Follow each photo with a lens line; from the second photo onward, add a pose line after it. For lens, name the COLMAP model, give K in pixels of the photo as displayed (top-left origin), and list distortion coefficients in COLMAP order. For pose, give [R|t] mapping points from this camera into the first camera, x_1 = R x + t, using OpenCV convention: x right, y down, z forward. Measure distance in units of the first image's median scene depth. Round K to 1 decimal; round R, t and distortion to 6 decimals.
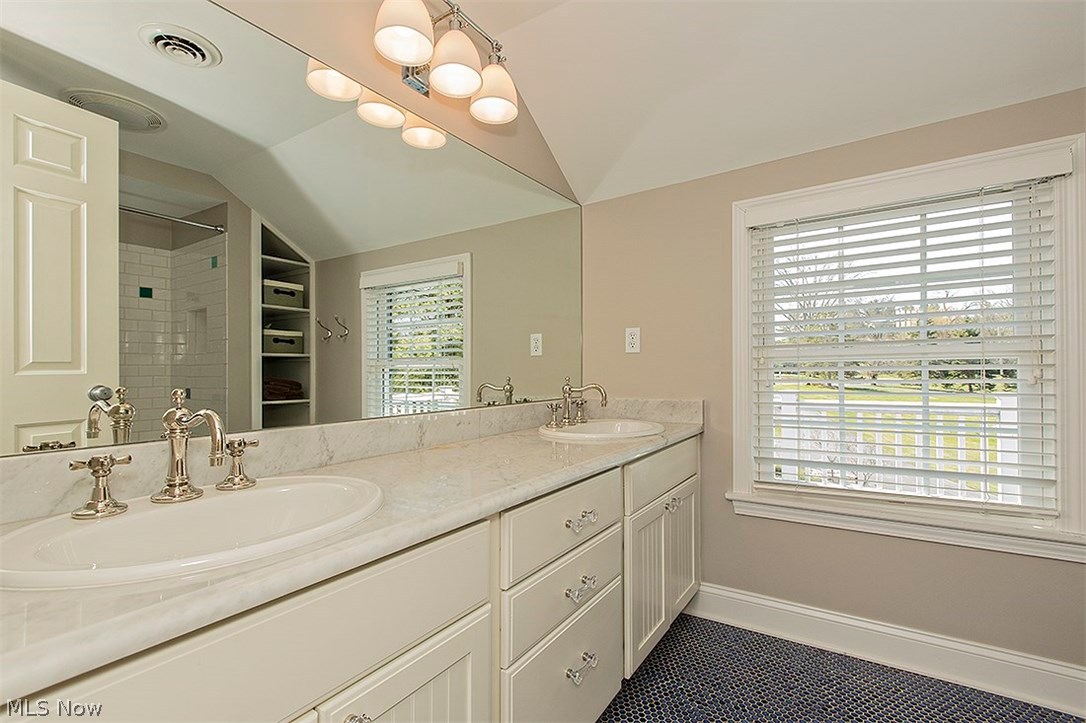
lens RADIAL K [[499.4, 0, 593.1], [0, 499.4, 380.2], [0, 0, 1]] dist [-0.005548, -0.000261]
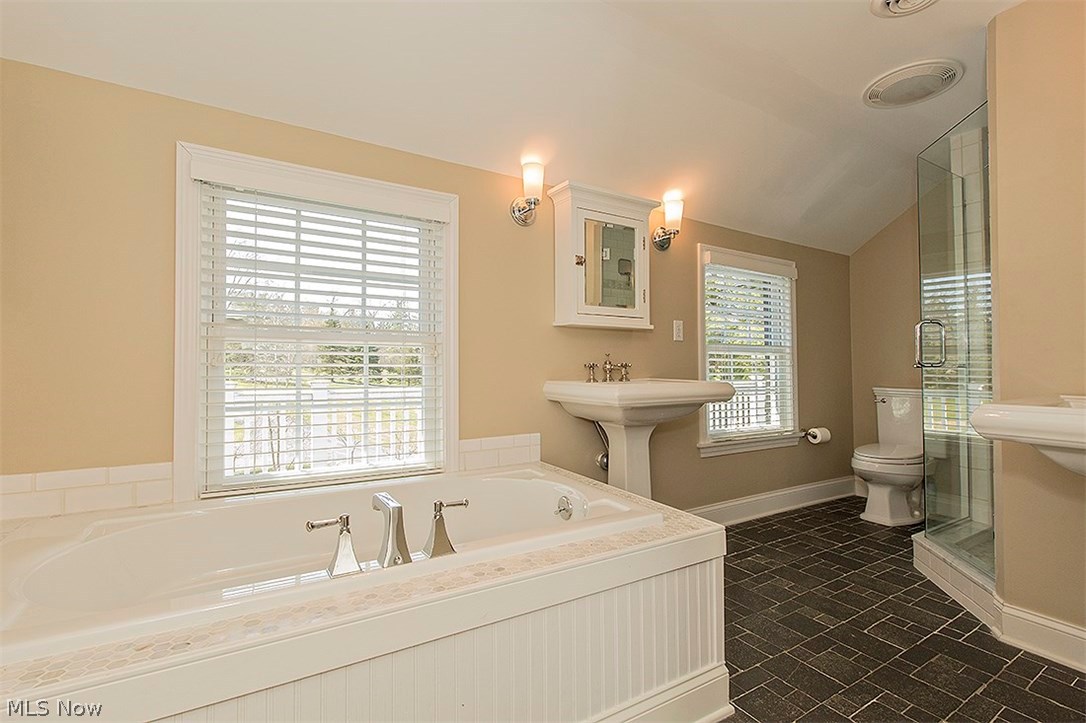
lens RADIAL K [[499.4, 0, 549.4], [0, 499.4, 362.5], [0, 0, 1]] dist [-0.005548, -0.000261]
pose [[0.410796, 0.007590, 0.911696, -0.210769], [-0.006080, 0.999966, -0.005585, -0.000402], [-0.911707, -0.003249, 0.410828, 0.133487]]
